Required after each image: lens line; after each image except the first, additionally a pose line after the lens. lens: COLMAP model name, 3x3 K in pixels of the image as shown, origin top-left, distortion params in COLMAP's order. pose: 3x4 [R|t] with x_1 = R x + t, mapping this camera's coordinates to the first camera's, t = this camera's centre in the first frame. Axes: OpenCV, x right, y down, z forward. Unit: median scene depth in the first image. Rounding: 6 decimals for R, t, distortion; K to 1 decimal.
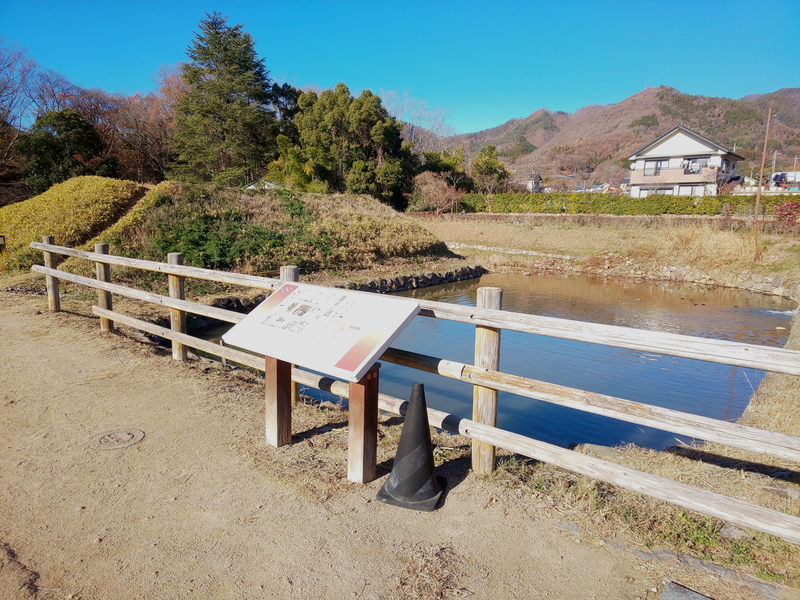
lens RADIAL K [[502.9, 0, 399.2], [0, 502.9, 312.3], [0, 0, 1]] dist [0.001115, -0.017996]
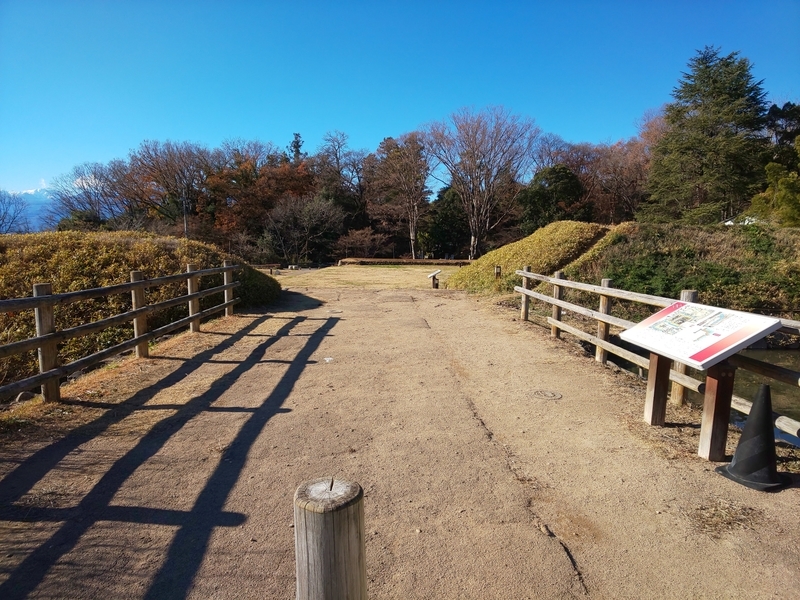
lens RADIAL K [[502.9, 0, 399.2], [0, 502.9, 312.3], [0, 0, 1]] dist [0.001115, -0.017996]
pose [[0.651608, 0.086468, -0.753612, 0.071340], [-0.142661, 0.989723, -0.009793, 0.021331], [0.745020, 0.113892, 0.657247, -0.092350]]
